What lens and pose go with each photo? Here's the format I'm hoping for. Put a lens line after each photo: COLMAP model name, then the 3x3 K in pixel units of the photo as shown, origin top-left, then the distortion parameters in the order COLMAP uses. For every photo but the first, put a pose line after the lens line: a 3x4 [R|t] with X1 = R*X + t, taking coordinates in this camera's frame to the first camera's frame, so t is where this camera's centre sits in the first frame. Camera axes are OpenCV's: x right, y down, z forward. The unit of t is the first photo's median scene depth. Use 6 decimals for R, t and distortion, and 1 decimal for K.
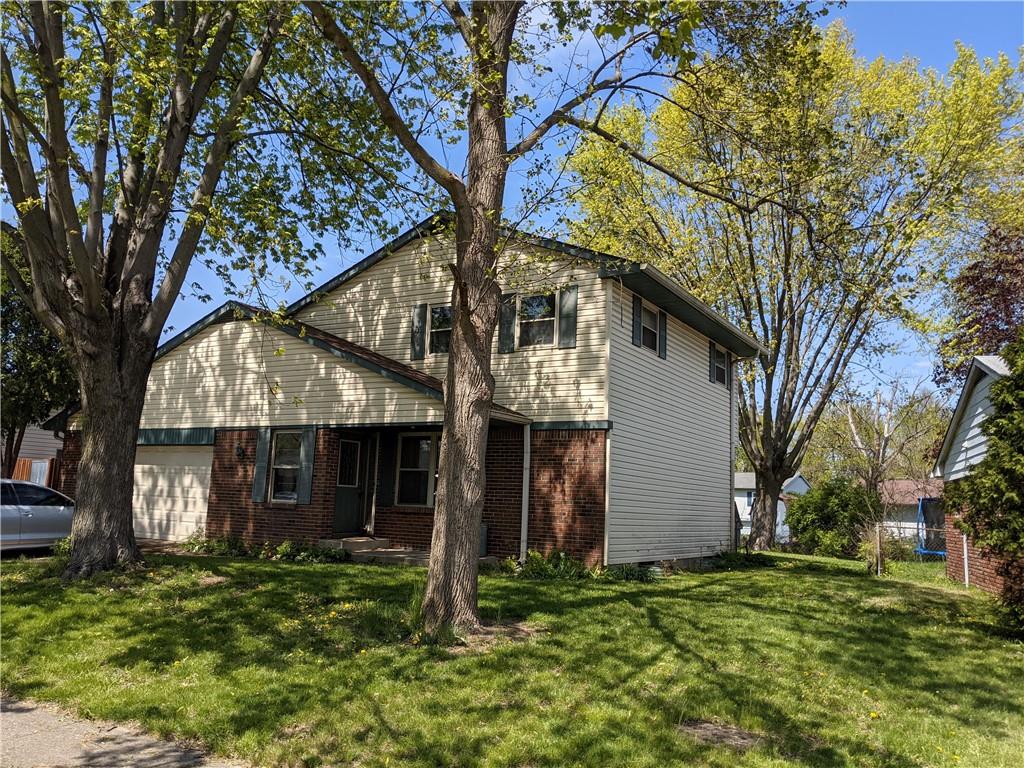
lens RADIAL K [[803.7, 0, 512.0], [0, 803.7, 384.0], [0, 0, 1]] dist [-0.007776, -0.006339]
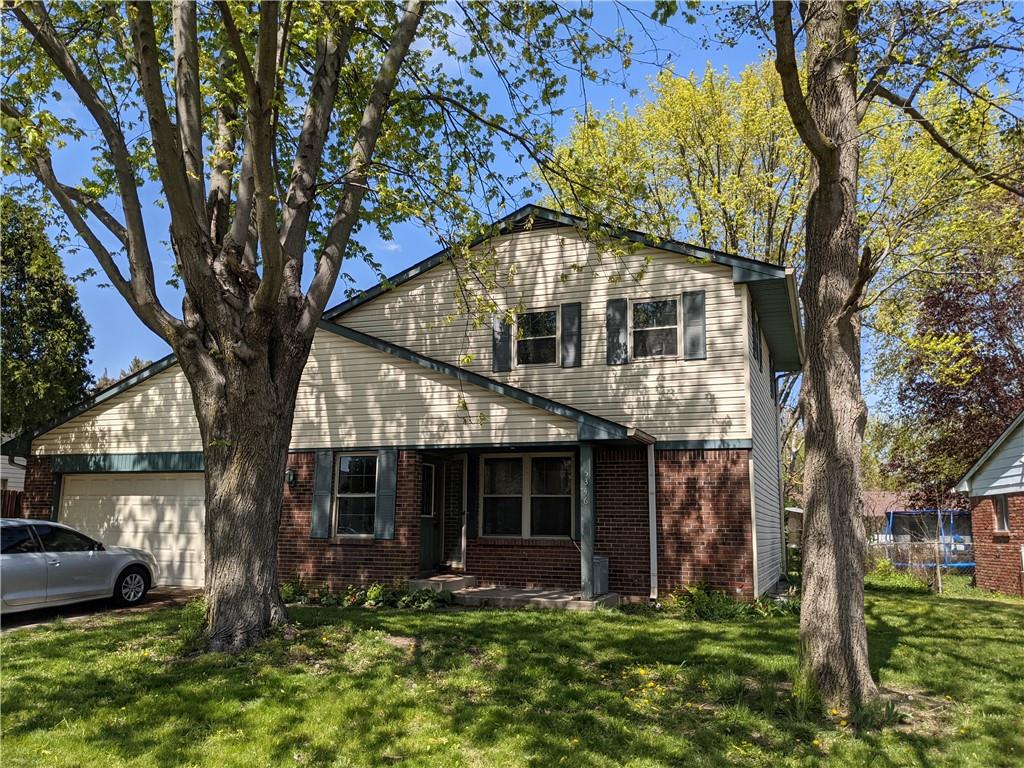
lens RADIAL K [[810.9, 0, 512.0], [0, 810.9, 384.0], [0, 0, 1]] dist [0.012512, 0.003181]
pose [[0.986870, 0.004363, 0.161457, -0.268814], [-0.001006, 0.999782, -0.020868, 0.002384], [-0.161512, 0.020431, 0.986659, 0.121651]]
